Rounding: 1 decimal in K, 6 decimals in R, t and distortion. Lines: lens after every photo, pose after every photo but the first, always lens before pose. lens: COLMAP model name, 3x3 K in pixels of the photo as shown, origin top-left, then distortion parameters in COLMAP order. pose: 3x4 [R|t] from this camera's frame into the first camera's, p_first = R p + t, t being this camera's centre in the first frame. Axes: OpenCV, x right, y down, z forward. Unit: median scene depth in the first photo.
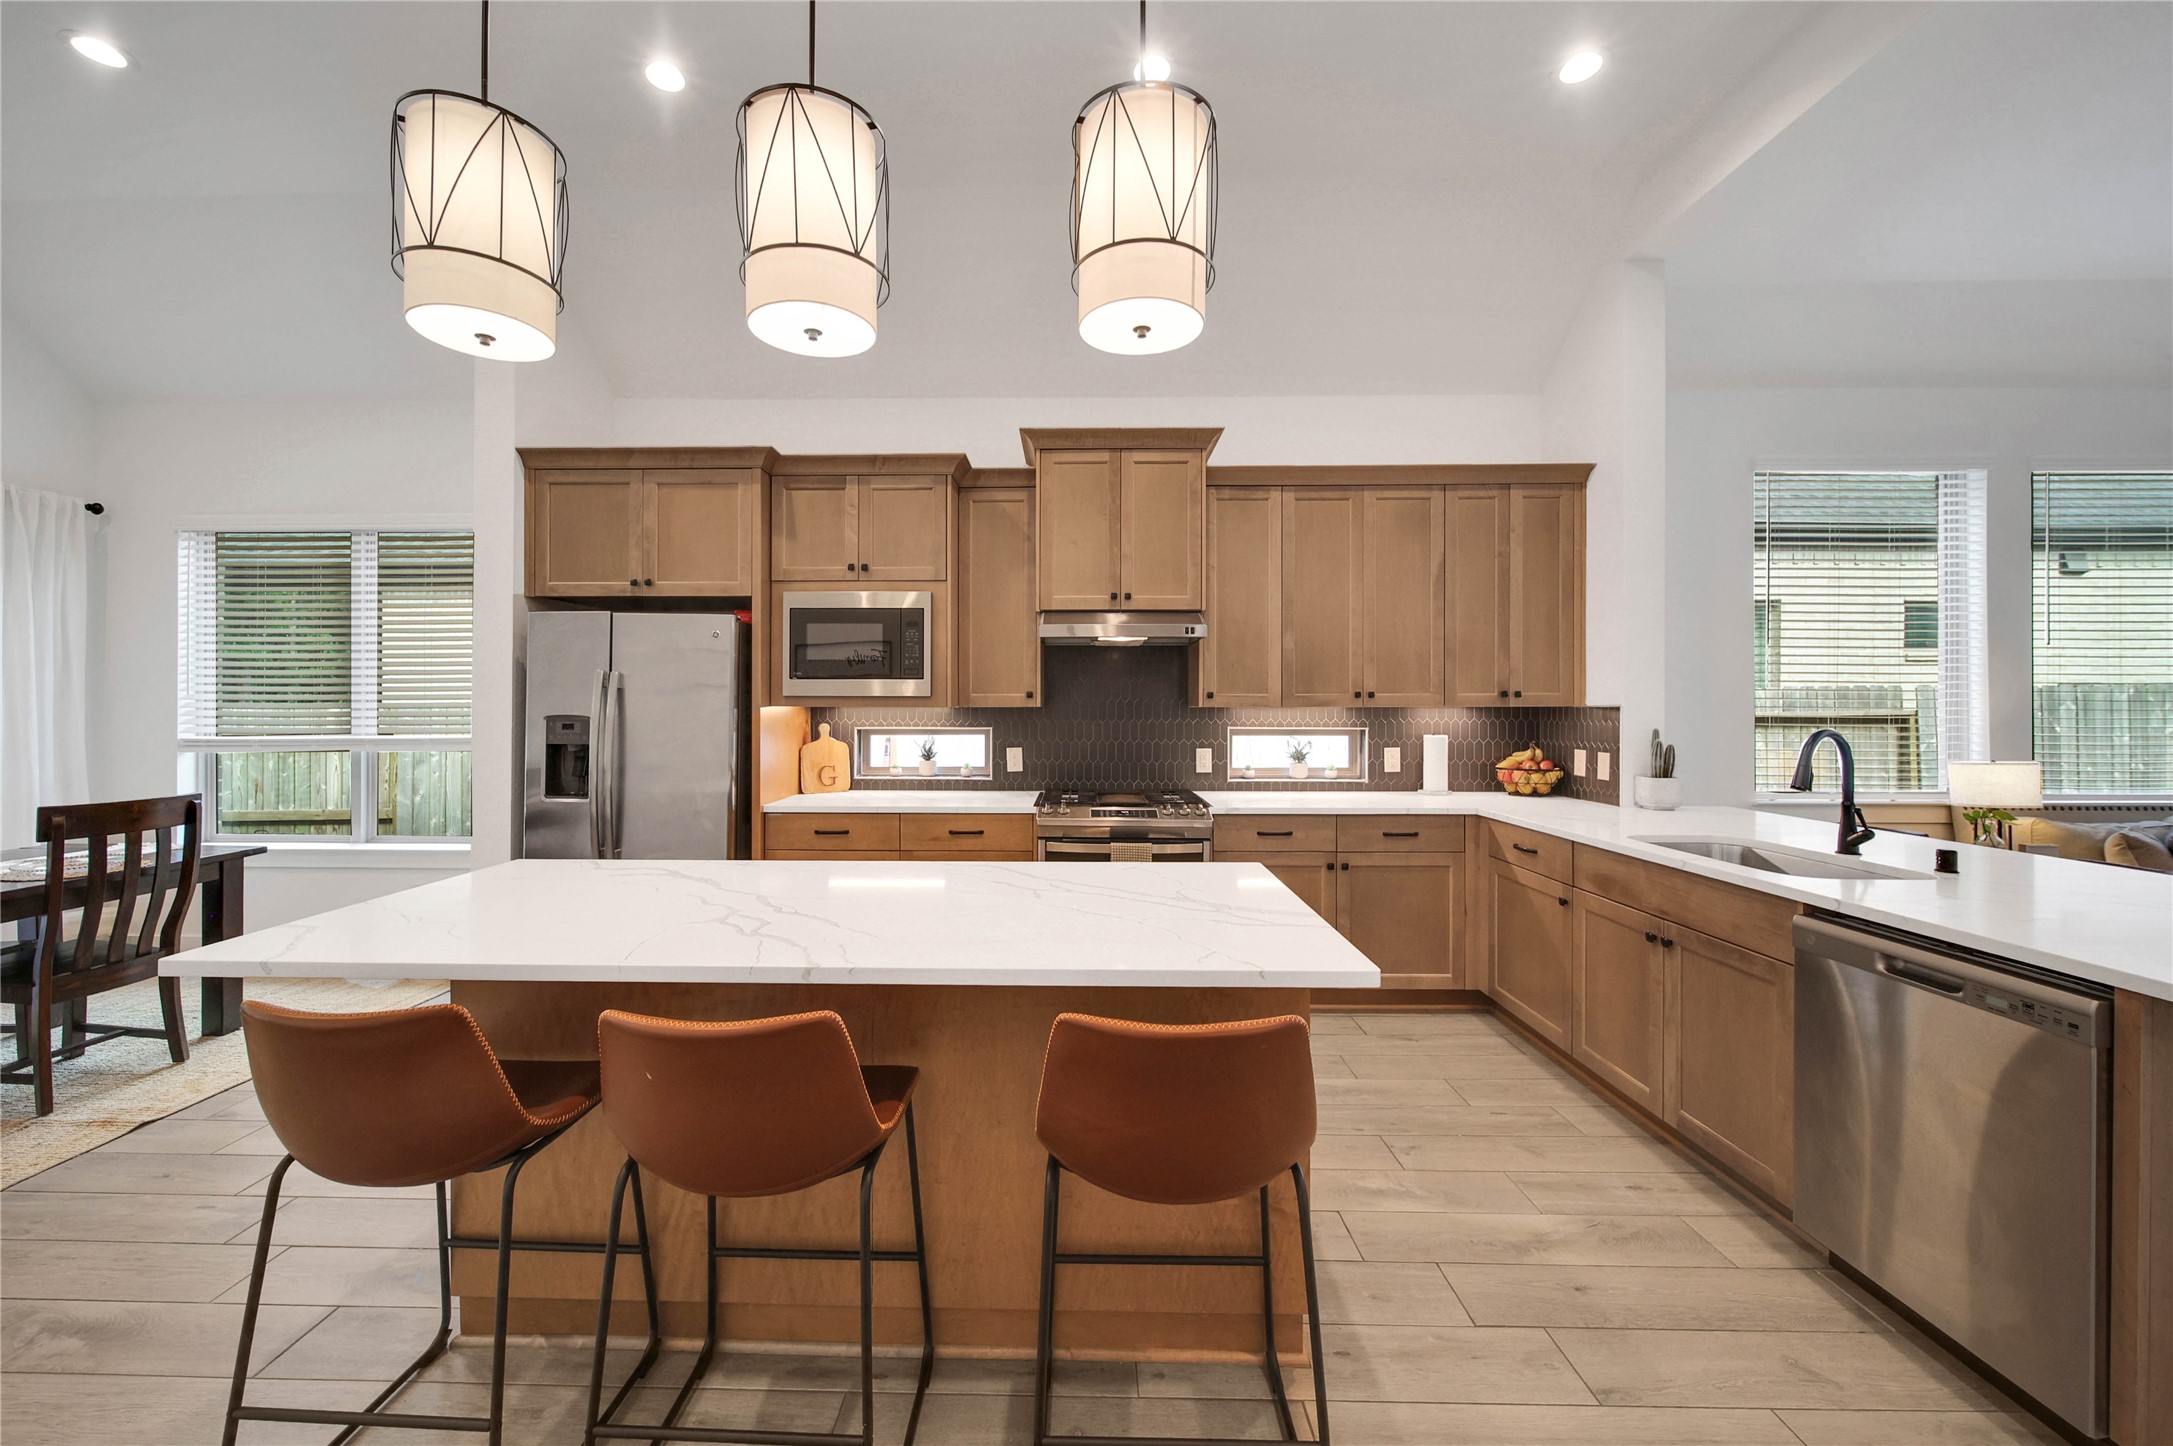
lens RADIAL K [[819.5, 0, 1052.1], [0, 819.5, 703.2], [0, 0, 1]] dist [-0.000489, -0.000211]
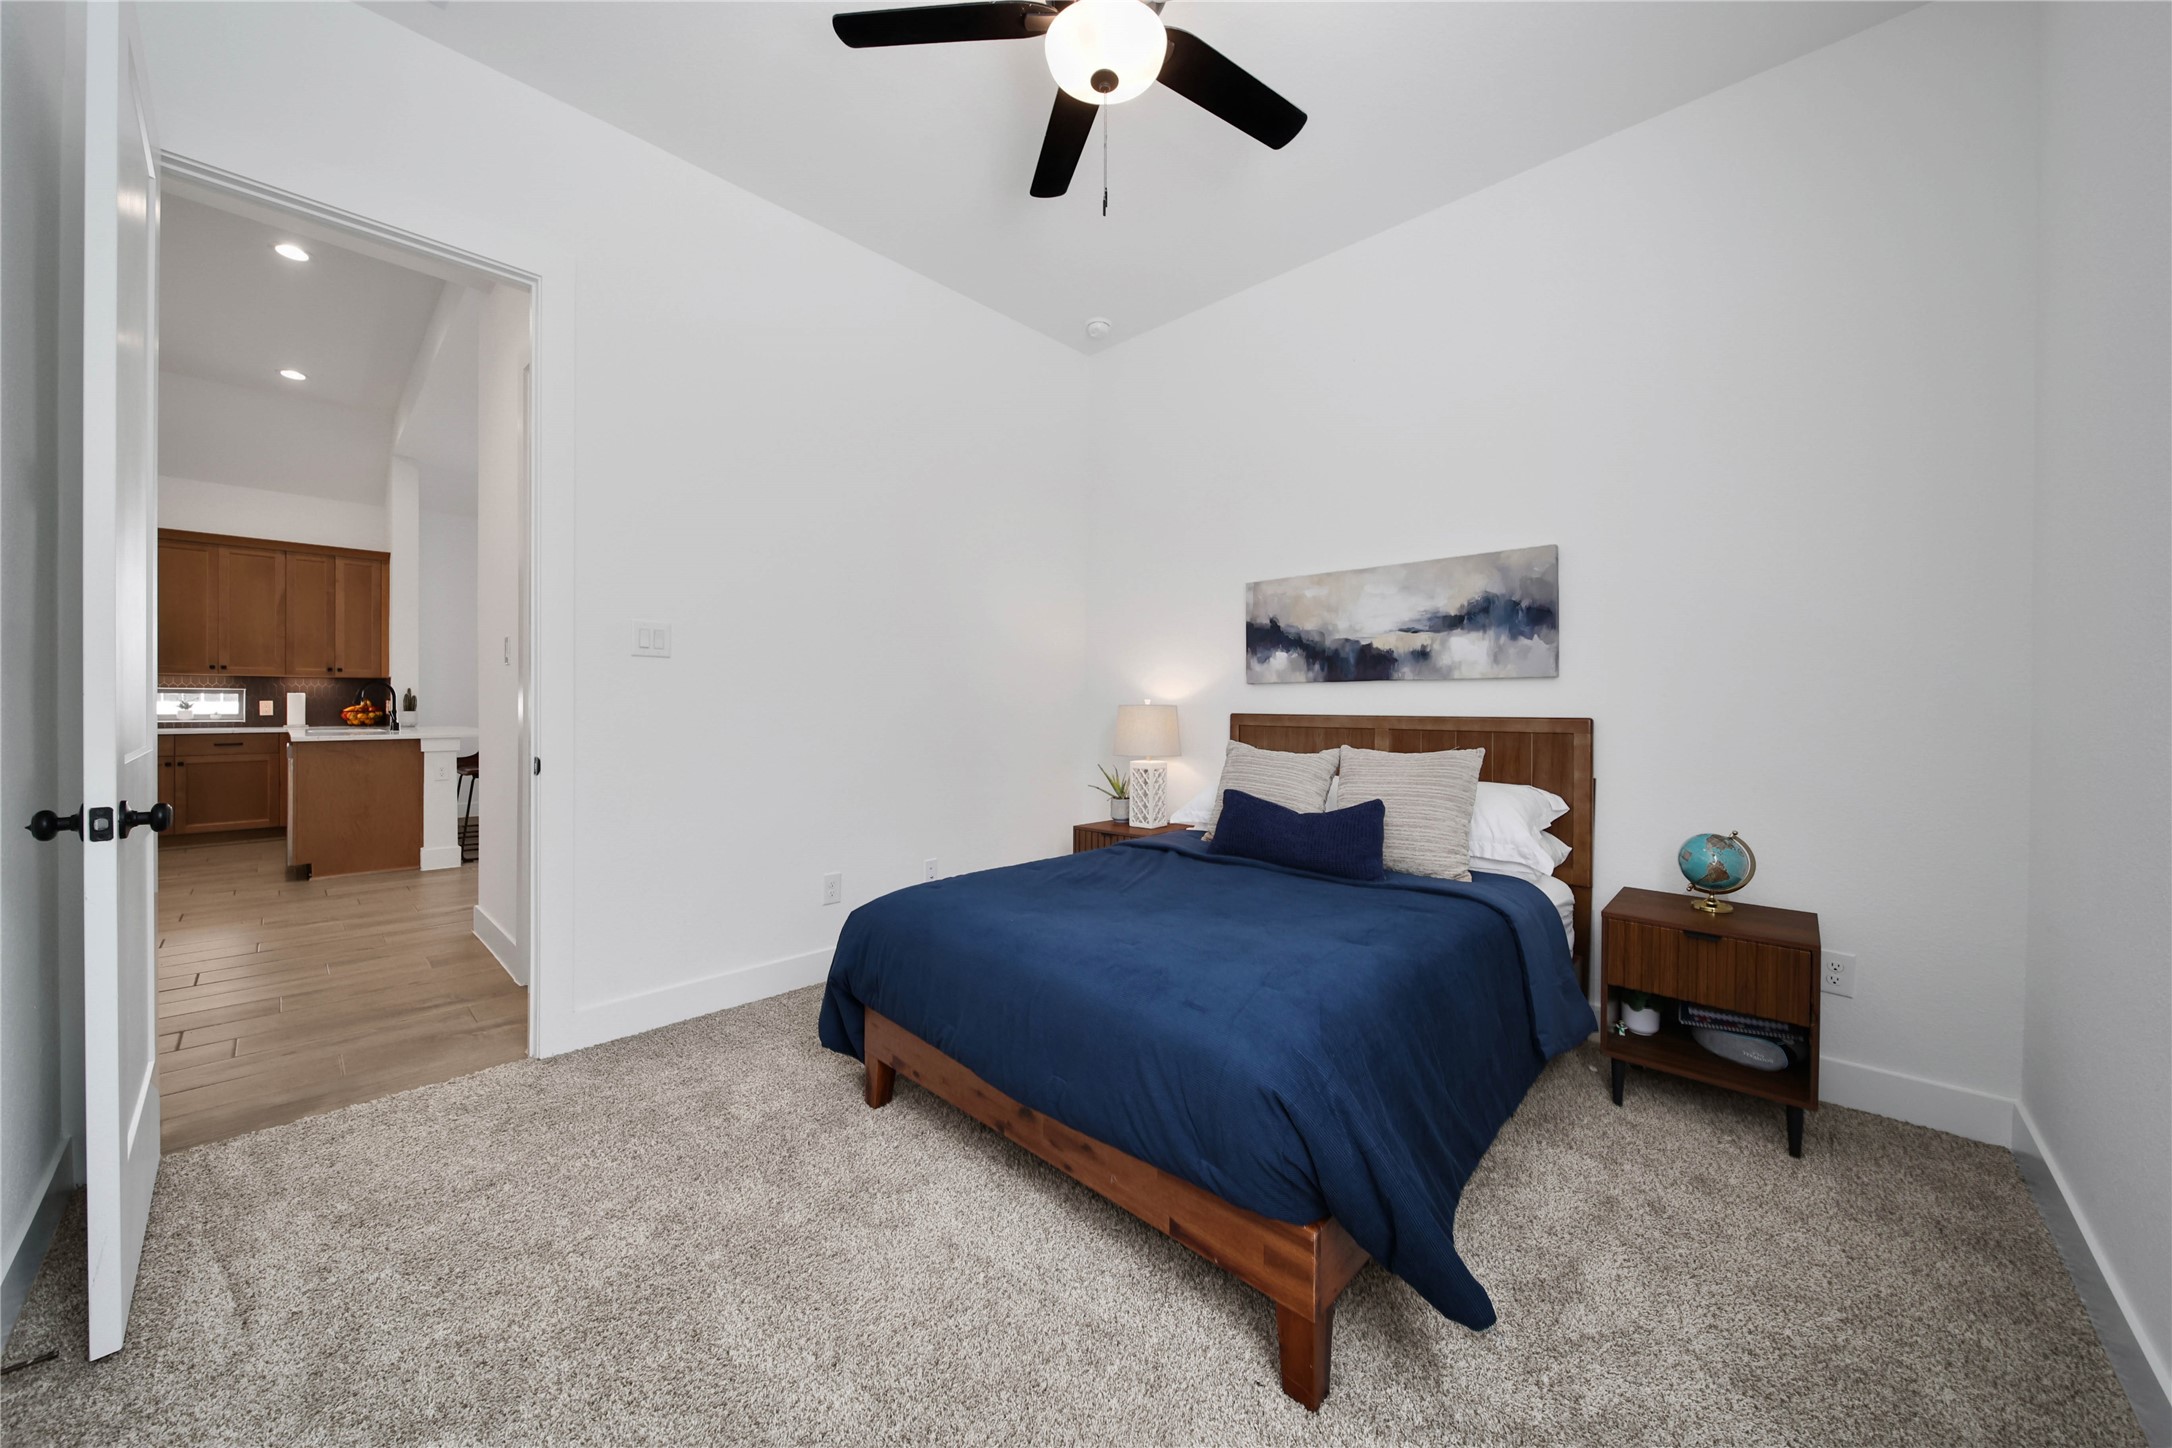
lens RADIAL K [[780.4, 0, 1094.8], [0, 780.4, 702.7], [0, 0, 1]] dist [-0.001515, -0.000664]
pose [[0.666012, 0.003122, 0.745935, 0.392620], [-0.001175, 0.999994, -0.003137, 0.067461], [-0.745940, 0.001213, 0.666012, -1.465443]]
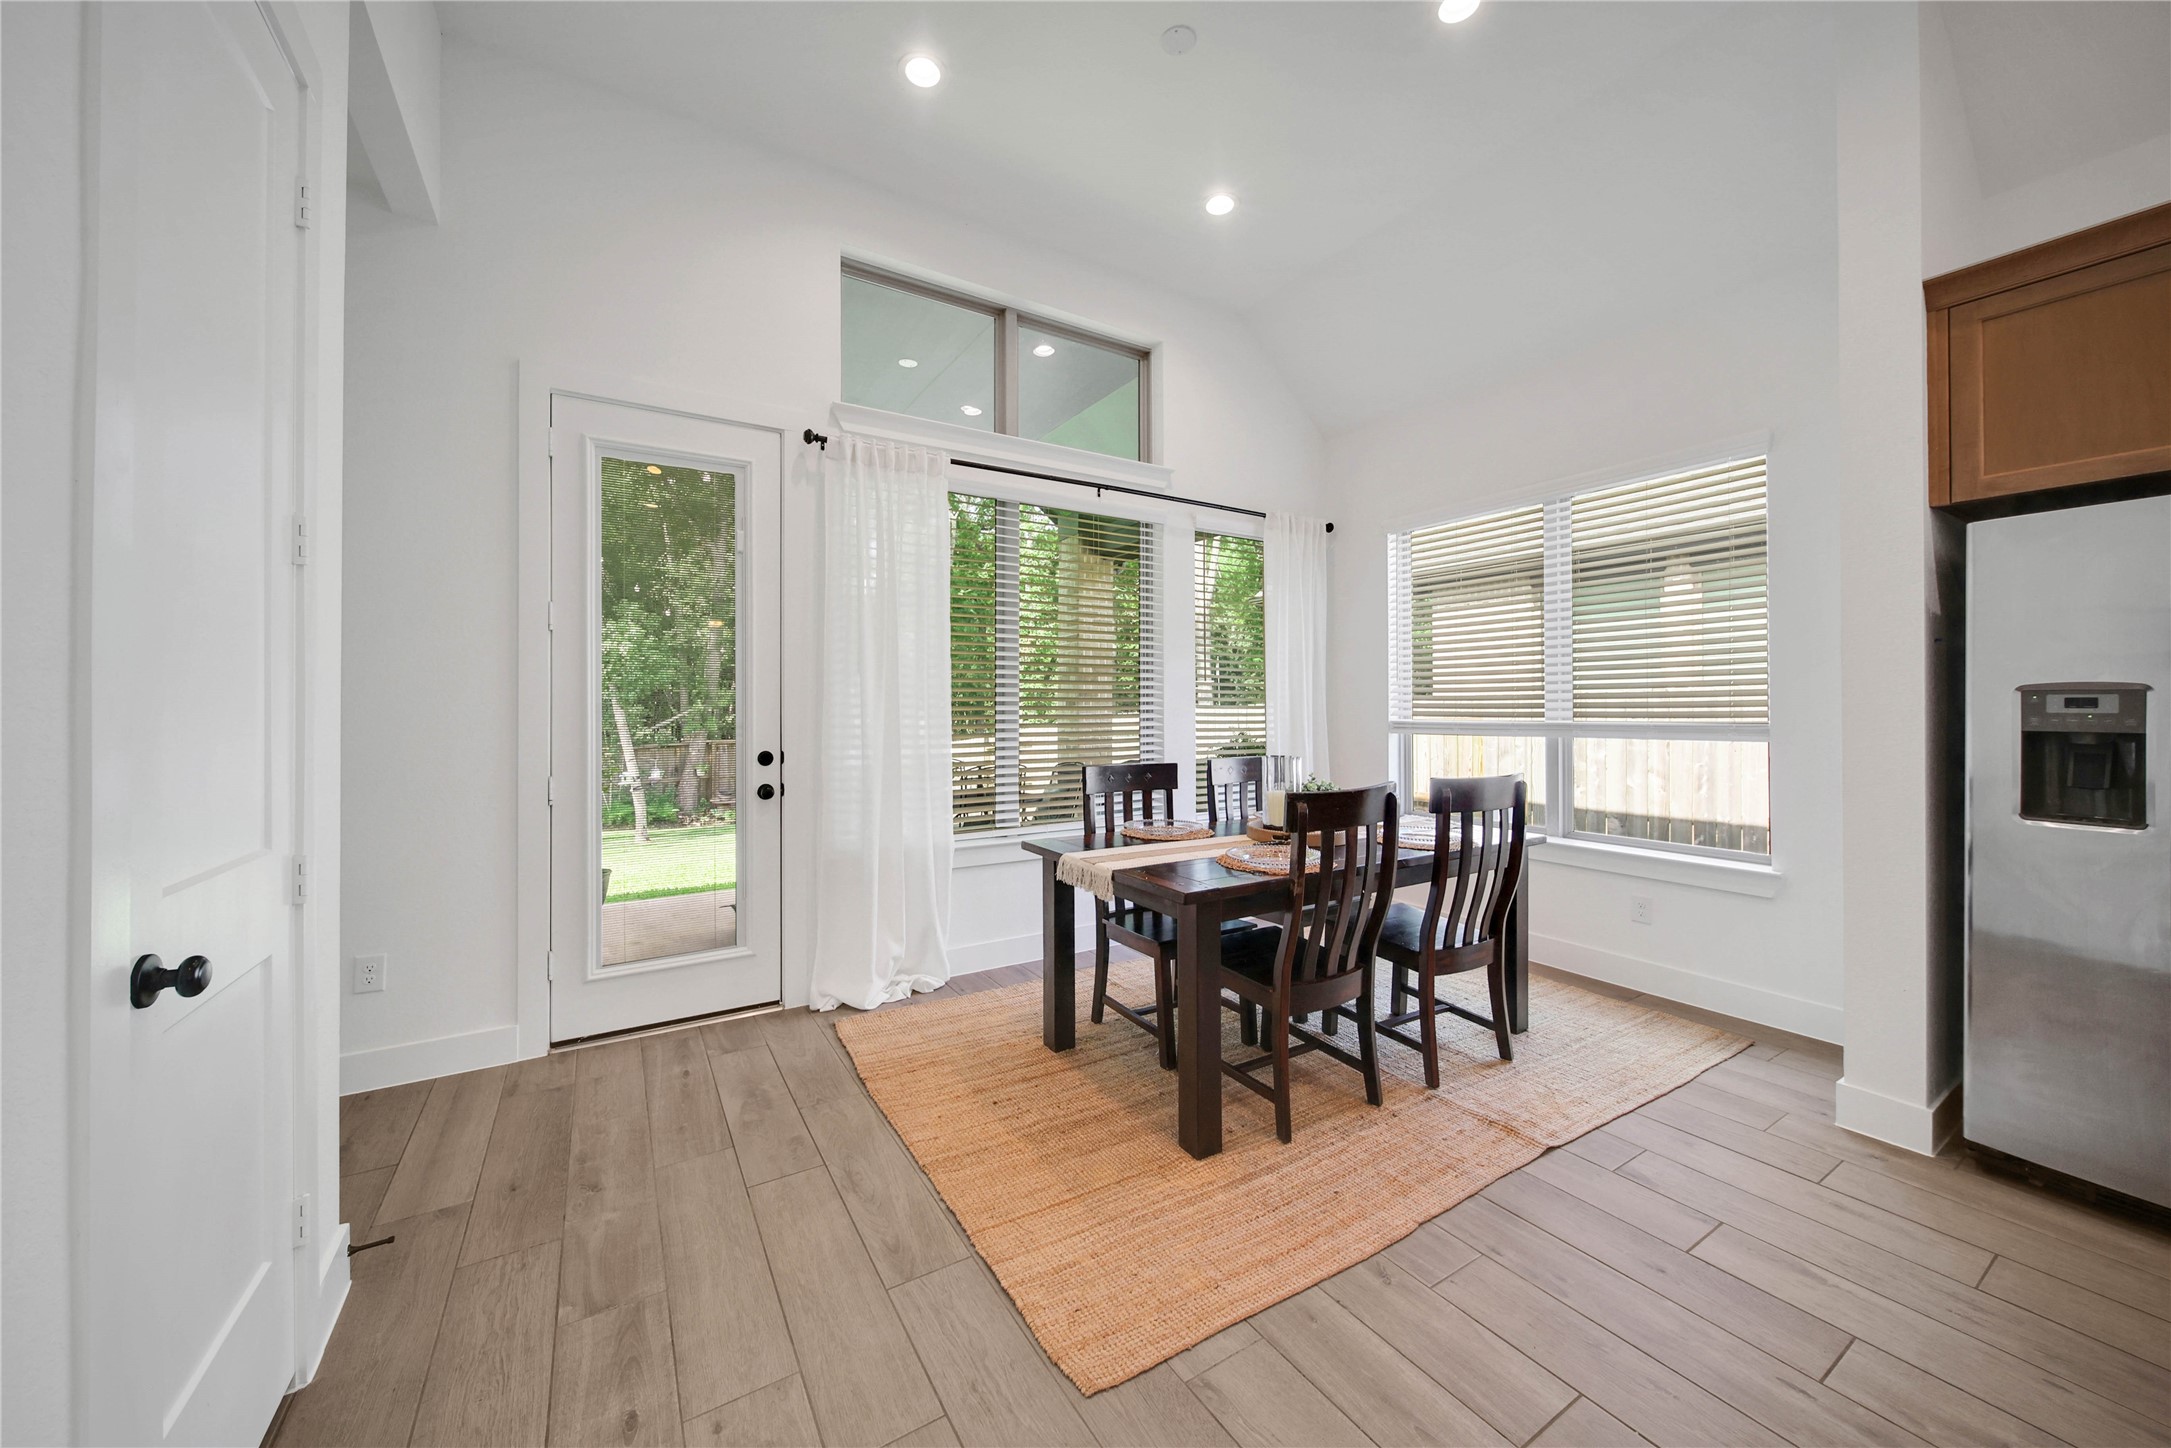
lens RADIAL K [[777.7, 0, 1074.7], [0, 777.7, 701.4], [0, 0, 1]] dist [0.001260, 0.000080]
pose [[0.543526, -0.008010, -0.839354, -0.469271], [0.000787, 0.999959, -0.009034, 0.029503], [0.839392, 0.004250, 0.543510, 0.082111]]
